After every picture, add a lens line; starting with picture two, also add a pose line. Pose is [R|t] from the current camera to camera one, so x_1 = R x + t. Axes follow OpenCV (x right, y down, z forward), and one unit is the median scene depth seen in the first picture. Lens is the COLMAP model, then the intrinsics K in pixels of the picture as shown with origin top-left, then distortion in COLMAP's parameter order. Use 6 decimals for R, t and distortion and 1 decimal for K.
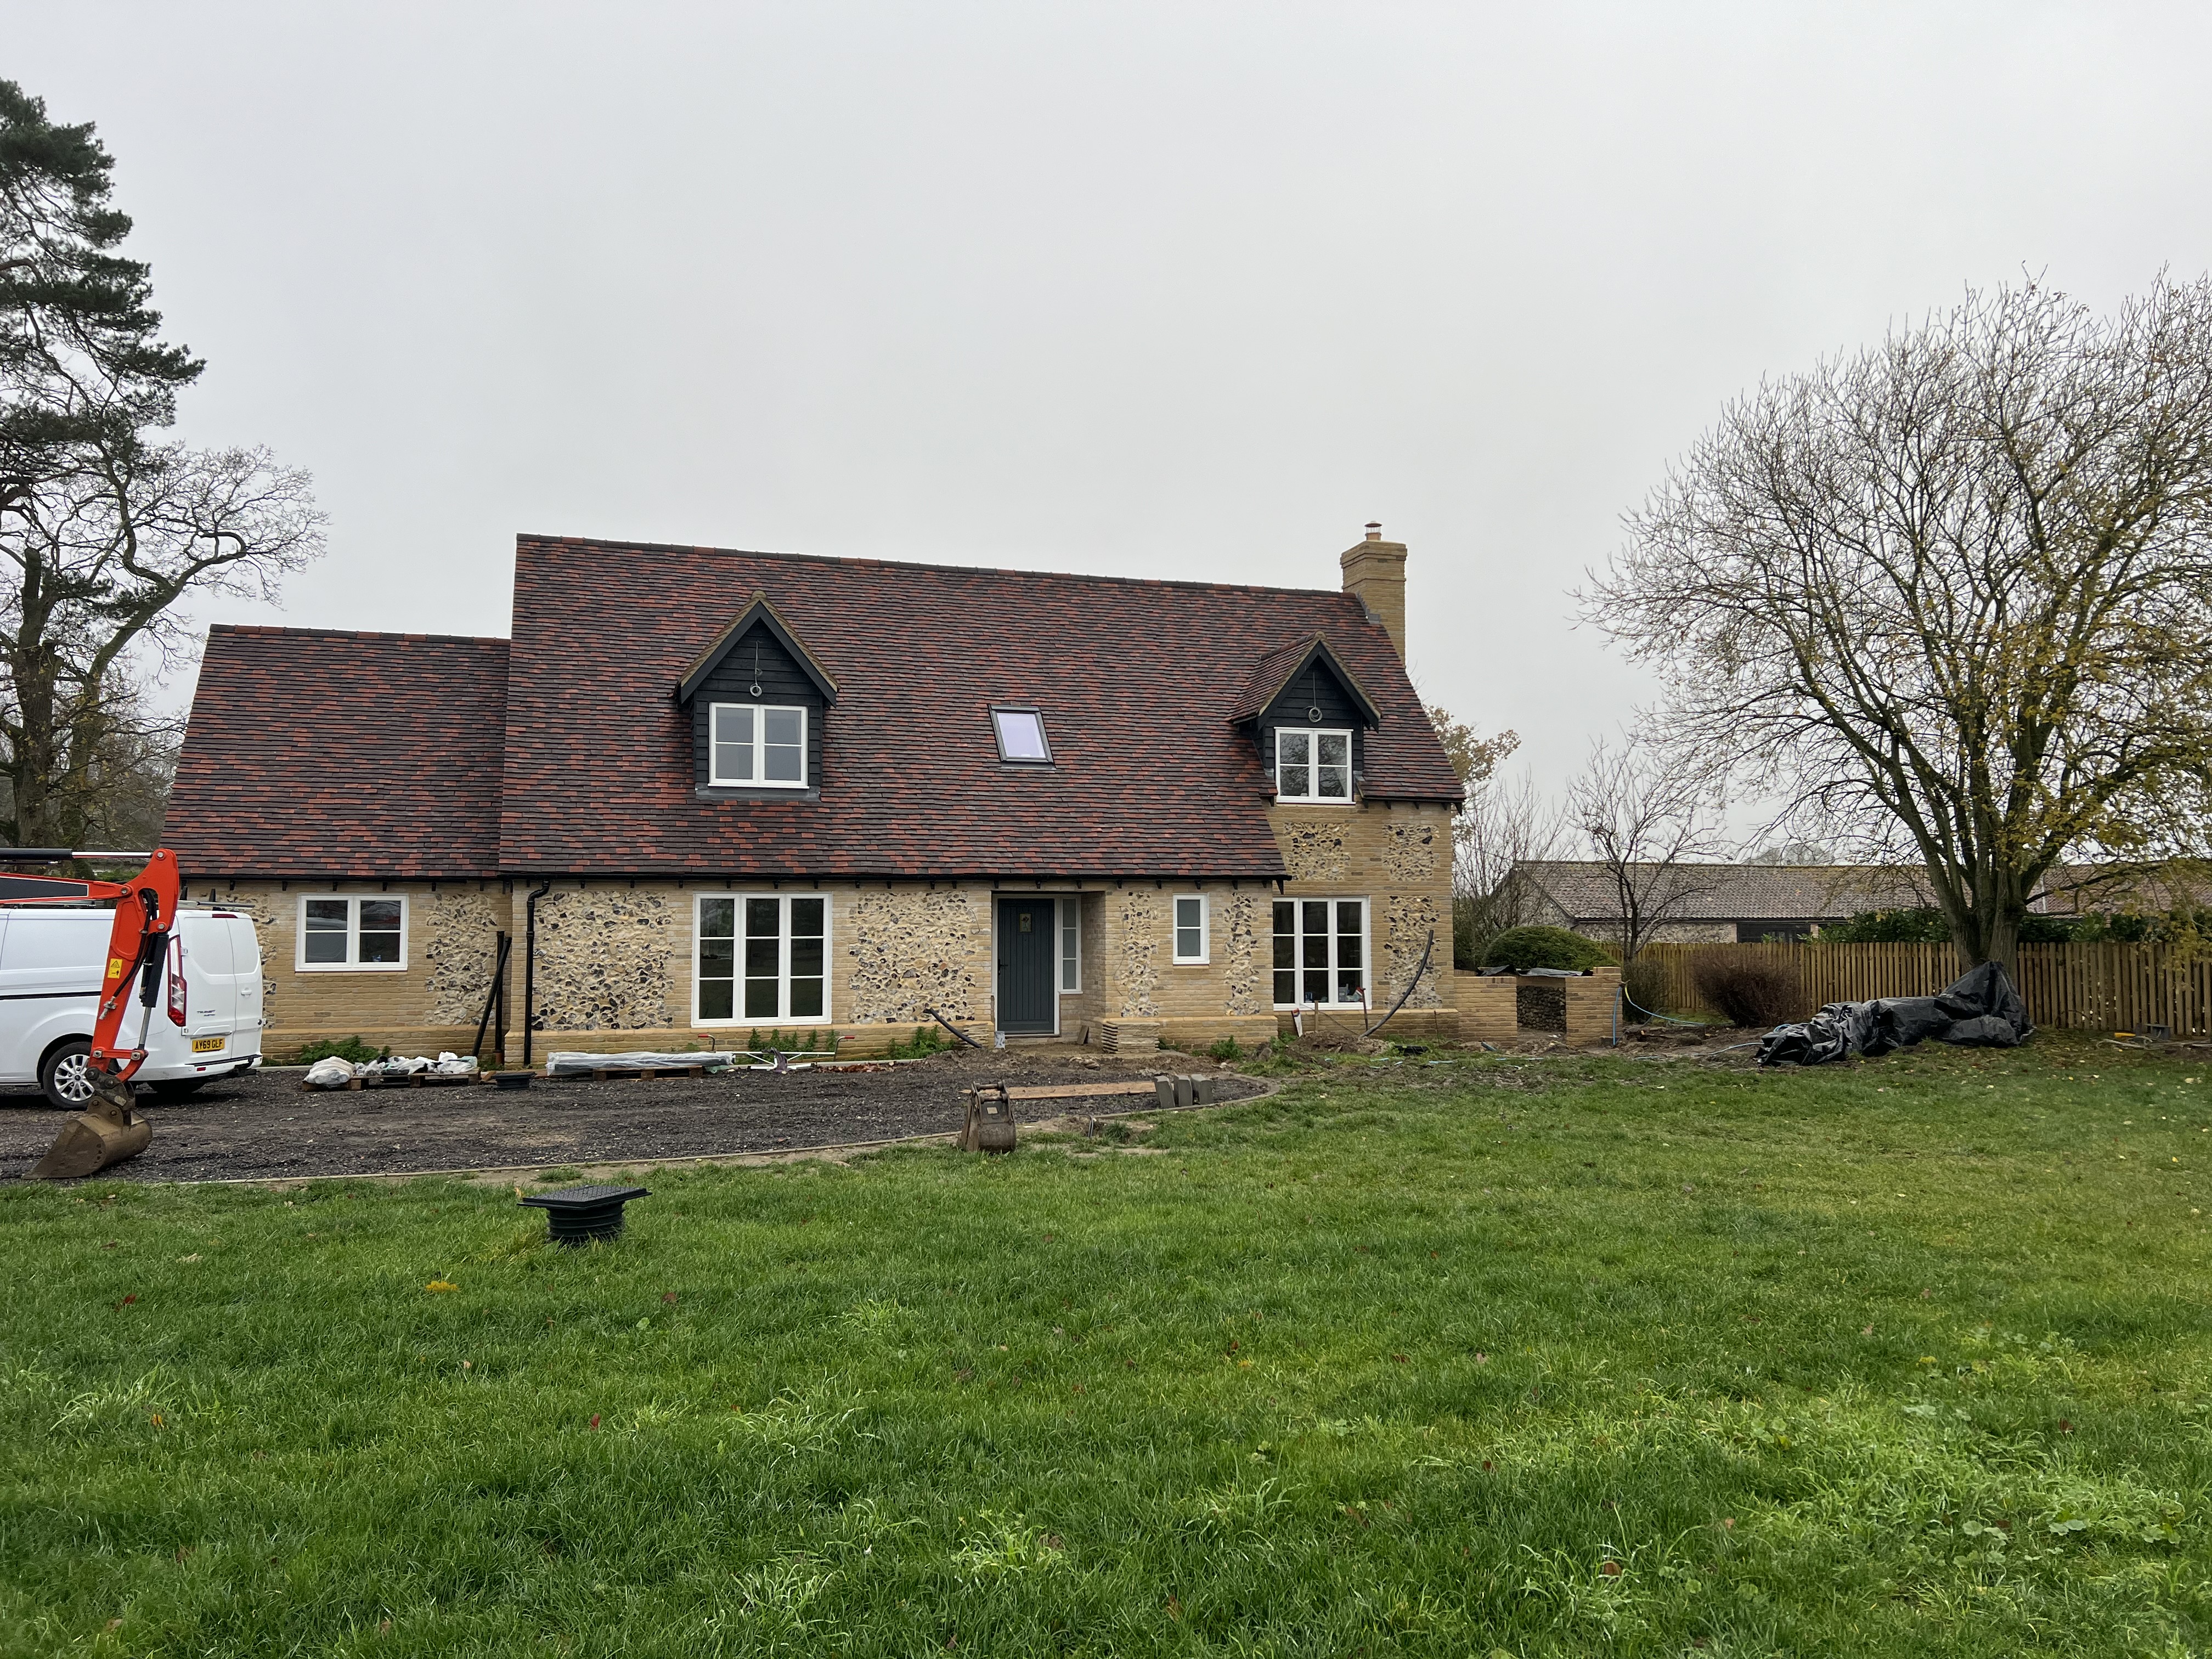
lens RADIAL K [[1661.5, 0, 1106.0], [0, 1661.5, 829.5], [0, 0, 1]] dist [0.164890, -0.316784]
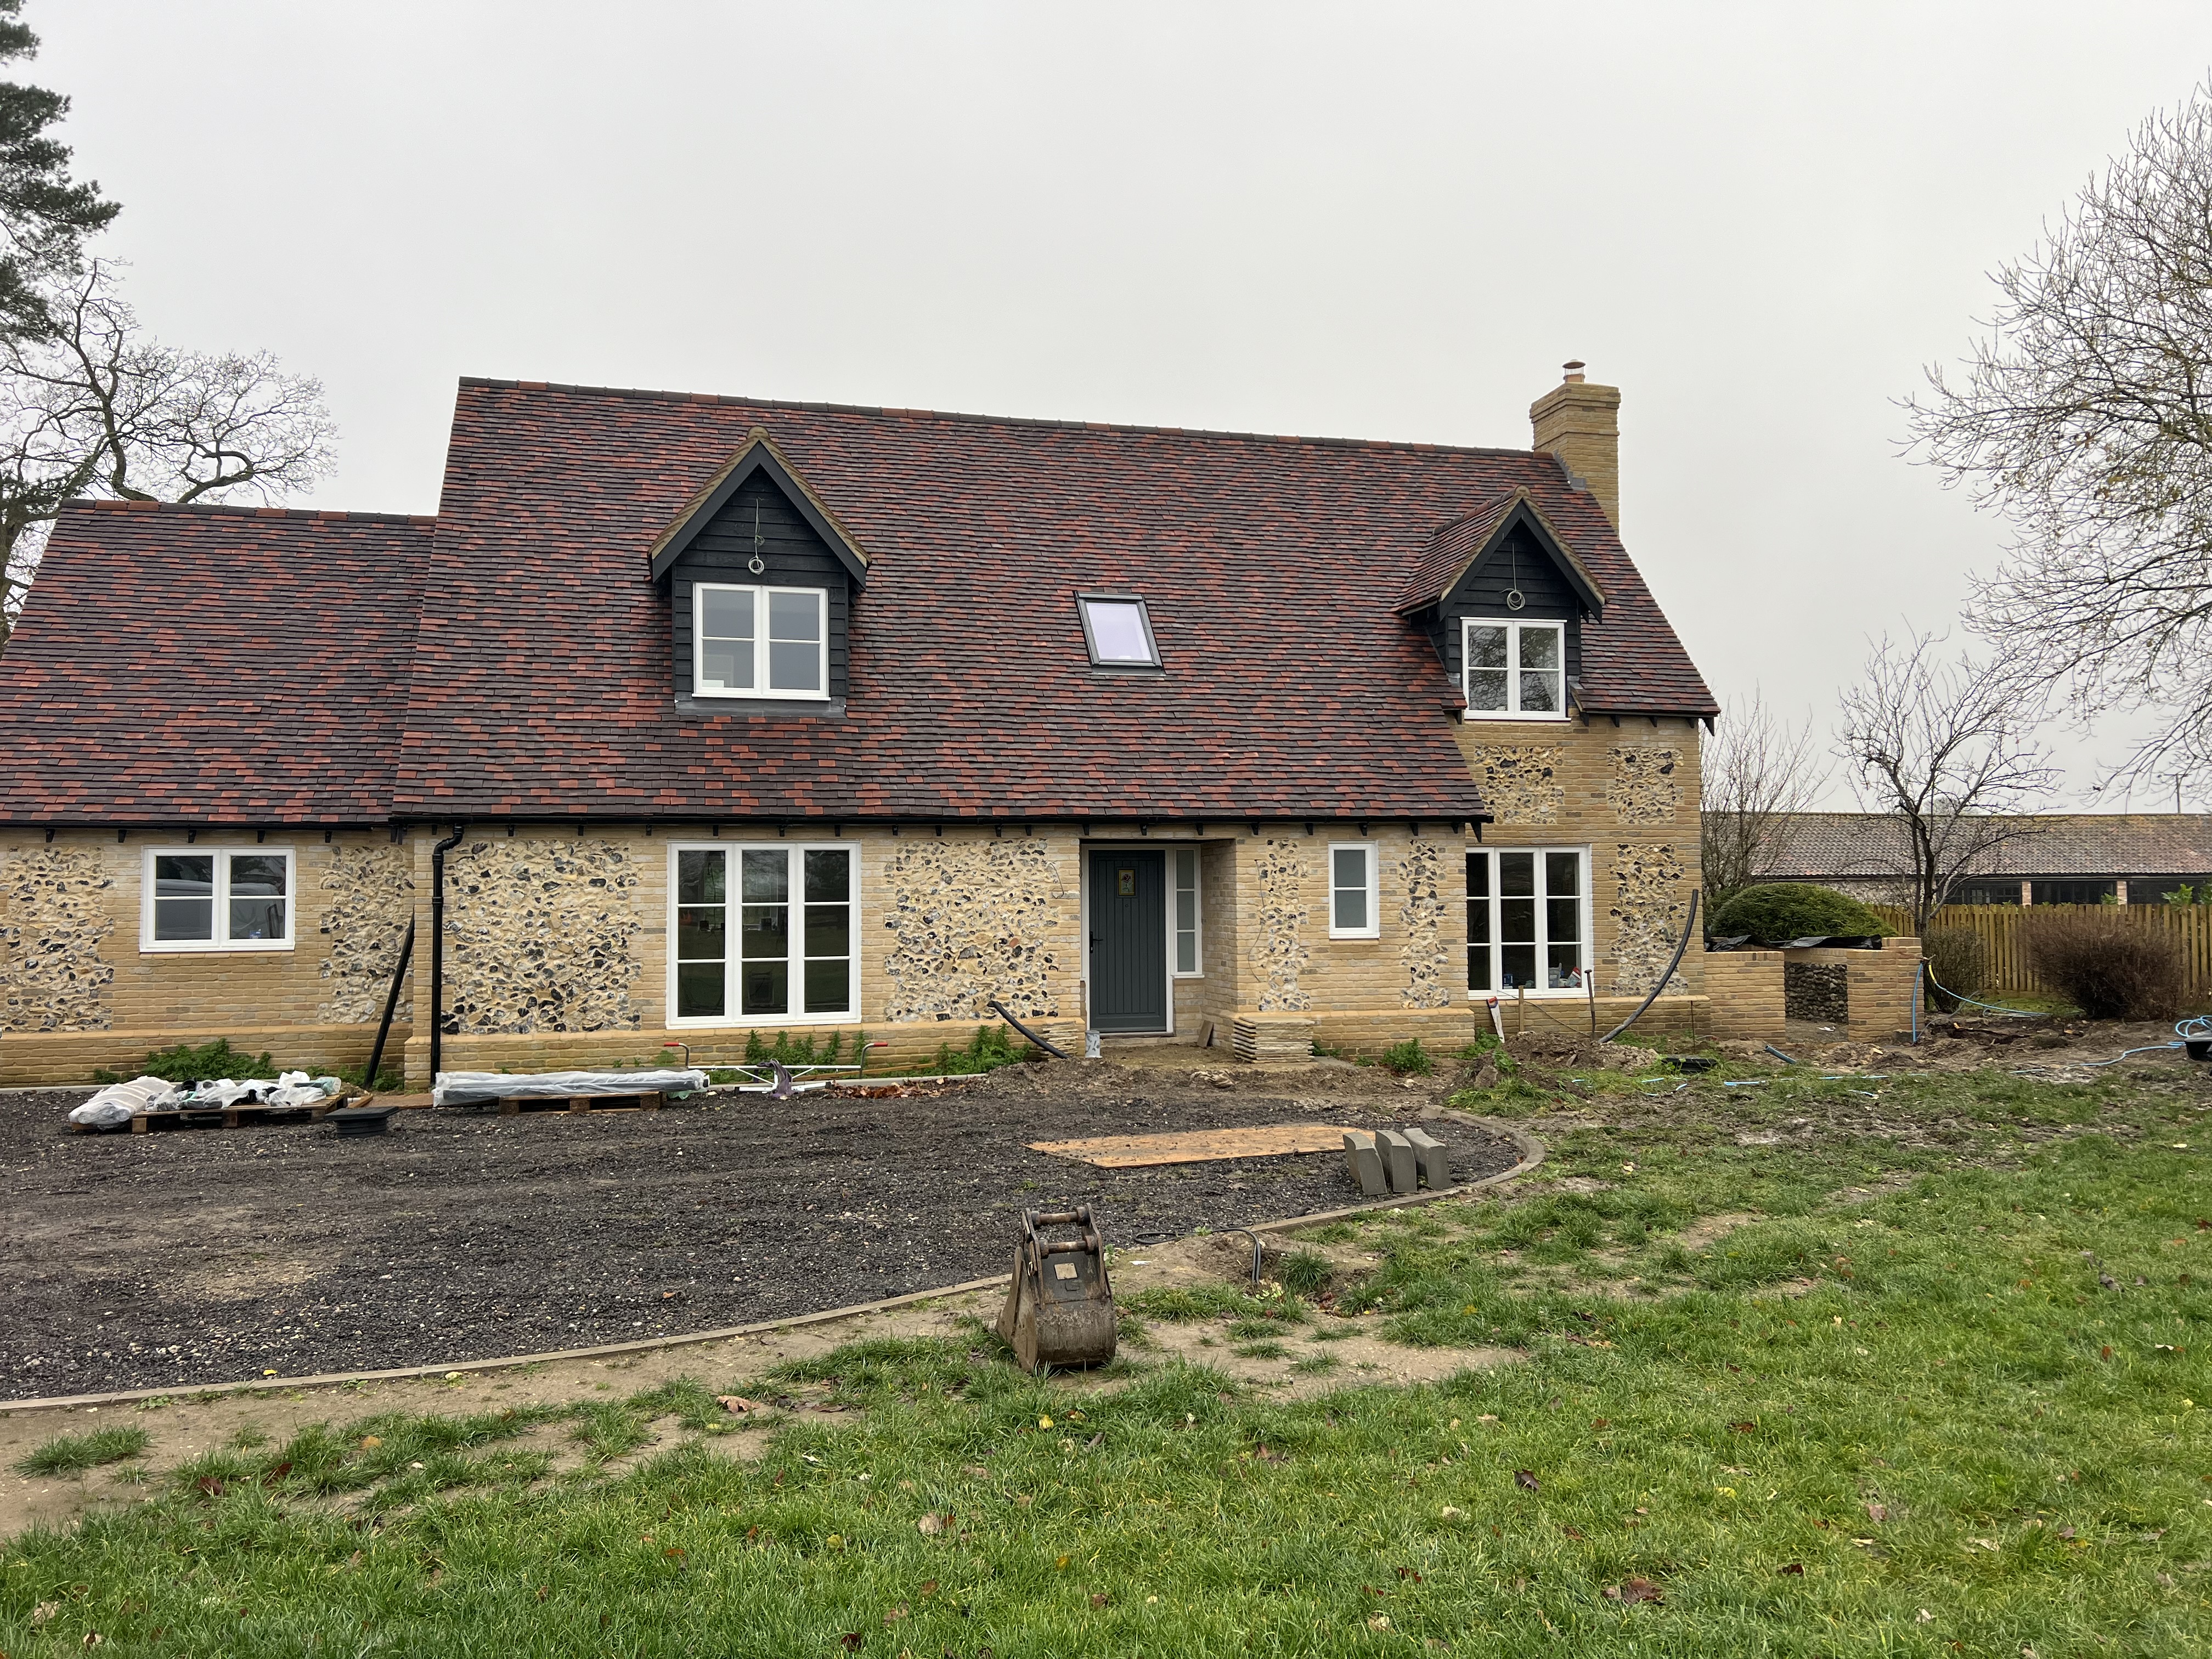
lens RADIAL K [[1642.7, 0, 1106.0], [0, 1642.7, 829.5], [0, 0, 1]] dist [0.114899, -0.127486]
pose [[0.998231, -0.007011, -0.059040, -0.014532], [0.008317, 0.999726, 0.021901, 0.016727], [0.058871, -0.022353, 0.998015, 0.276591]]
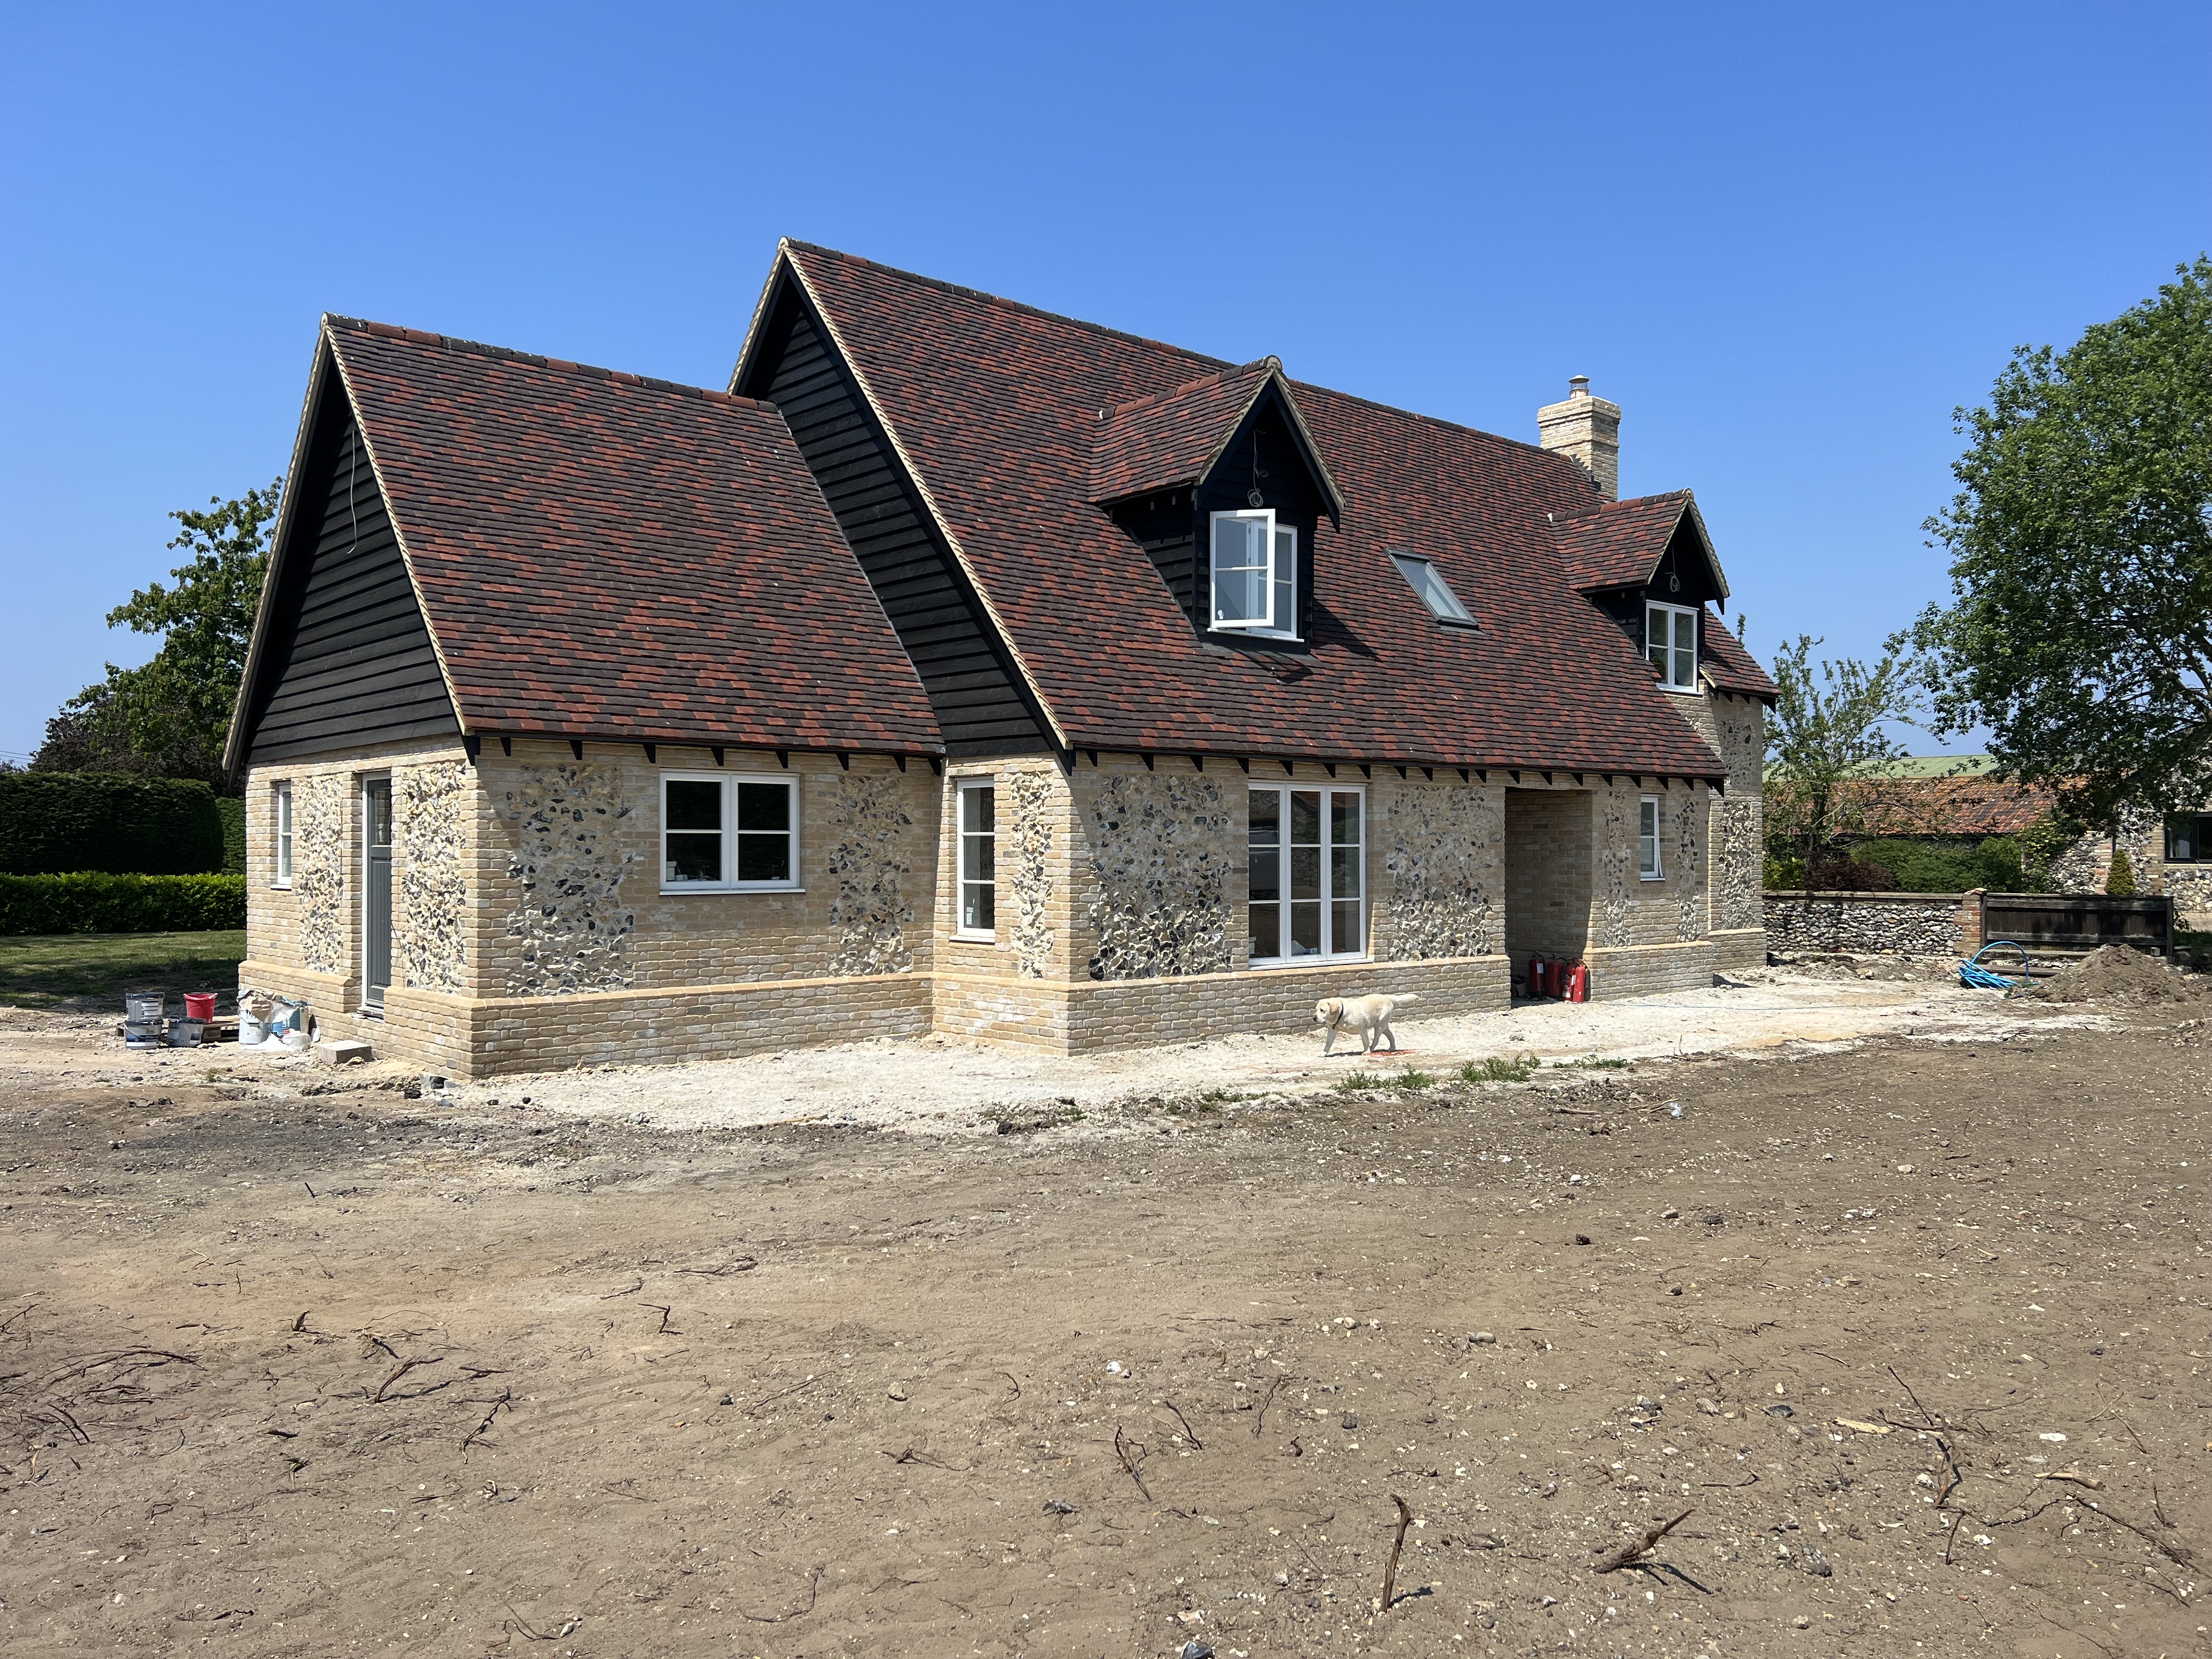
lens RADIAL K [[1661.5, 0, 1106.0], [0, 1661.5, 829.5], [0, 0, 1]] dist [0.164890, -0.316784]
pose [[0.913342, 0.007248, 0.407128, -0.537235], [-0.027834, 0.998614, 0.044663, 0.026390], [-0.406240, -0.052125, 0.912279, 0.354606]]
